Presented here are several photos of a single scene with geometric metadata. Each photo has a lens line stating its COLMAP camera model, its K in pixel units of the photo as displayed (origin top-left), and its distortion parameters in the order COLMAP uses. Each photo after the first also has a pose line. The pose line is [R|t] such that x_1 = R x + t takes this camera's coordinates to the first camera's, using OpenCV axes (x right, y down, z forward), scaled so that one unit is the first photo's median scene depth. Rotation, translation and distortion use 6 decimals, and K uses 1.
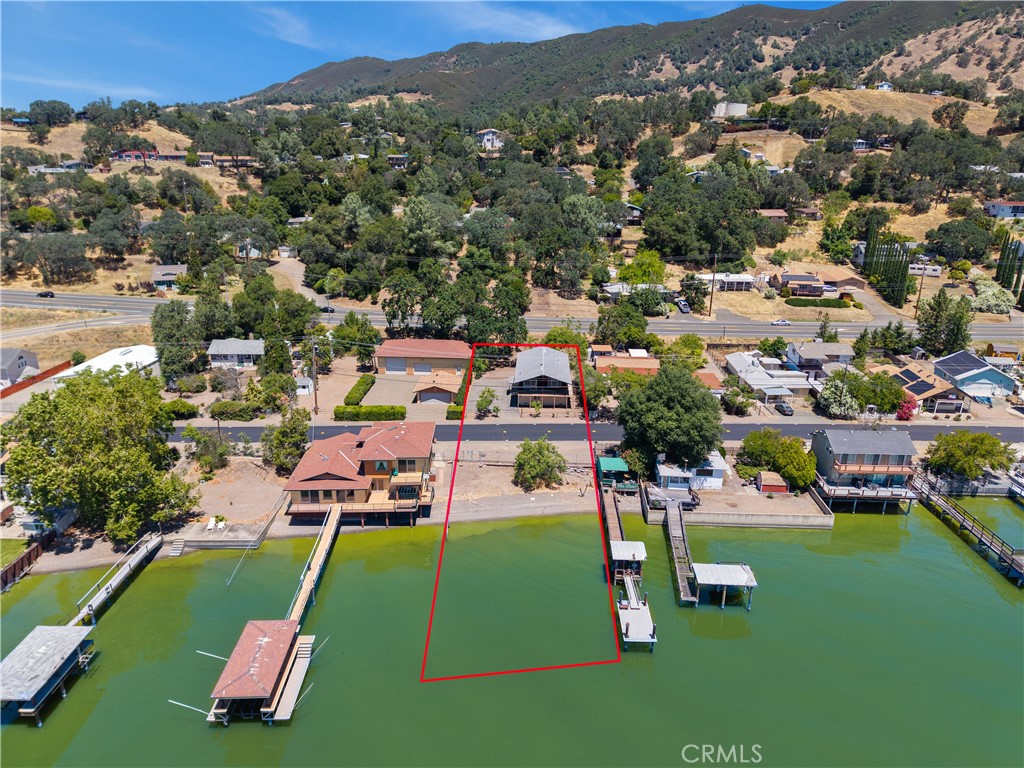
lens RADIAL K [[689.8, 0, 516.9], [0, 689.8, 384.4], [0, 0, 1]] dist [0.006634, -0.008447]
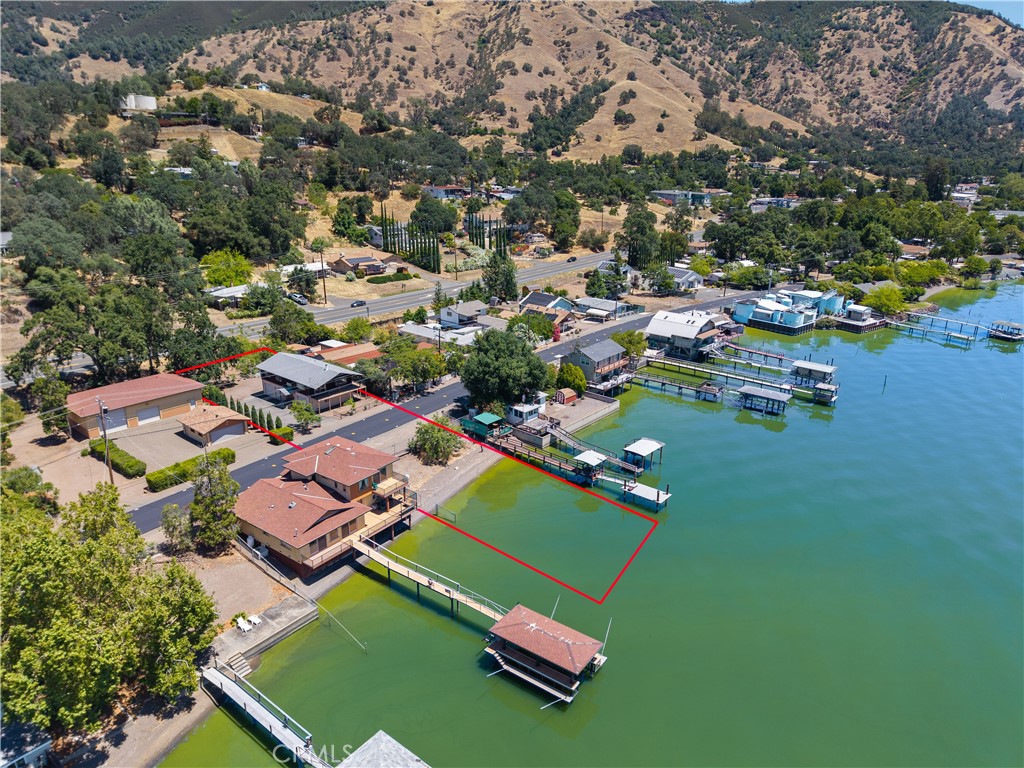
lens RADIAL K [[689.8, 0, 516.1], [0, 689.8, 385.2], [0, 0, 1]] dist [0.006634, -0.008447]
pose [[0.607538, -0.256621, 0.751693, -0.177828], [0.251390, 0.959845, 0.124502, -0.017990], [-0.753459, 0.113328, 0.647655, 0.052927]]
